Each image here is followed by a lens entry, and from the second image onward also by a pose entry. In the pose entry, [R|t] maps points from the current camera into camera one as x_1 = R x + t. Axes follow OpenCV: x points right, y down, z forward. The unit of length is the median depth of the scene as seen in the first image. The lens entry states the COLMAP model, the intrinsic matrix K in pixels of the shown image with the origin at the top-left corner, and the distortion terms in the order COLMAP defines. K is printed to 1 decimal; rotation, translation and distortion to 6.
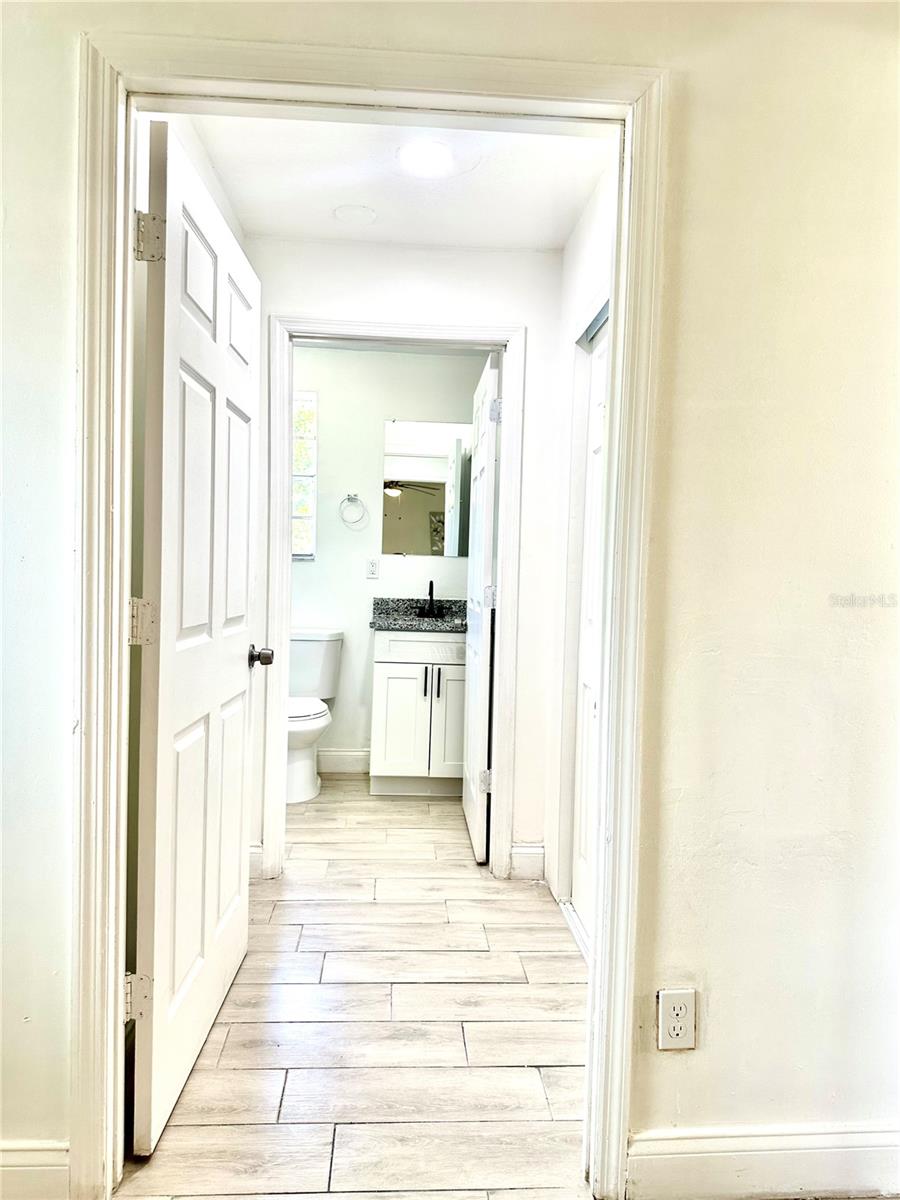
lens RADIAL K [[821.0, 0, 447.2], [0, 821.0, 607.9], [0, 0, 1]] dist [0.150731, -0.165254]
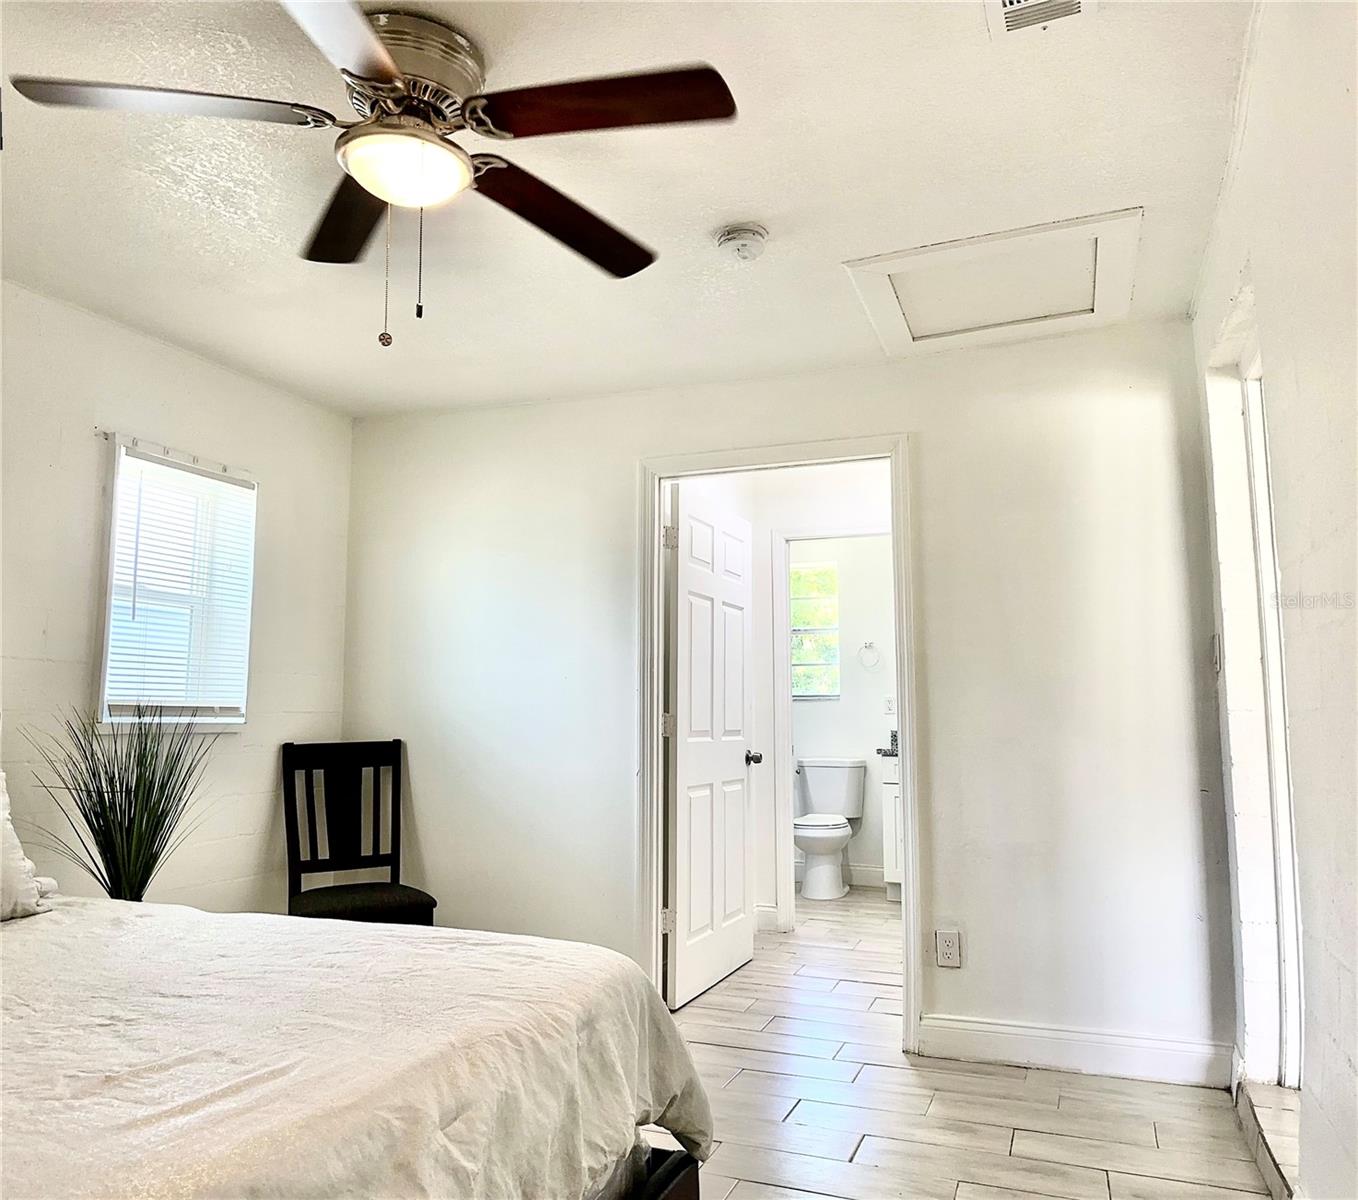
lens RADIAL K [[1076.5, 0, 678.4], [0, 1076.5, 600.4], [0, 0, 1]] dist [0.162824, -0.001315]
pose [[0.904780, -0.077506, -0.418767, 0.460442], [0.007613, 0.986087, -0.166057, 0.092679], [0.425811, 0.147057, 0.892782, -0.806269]]
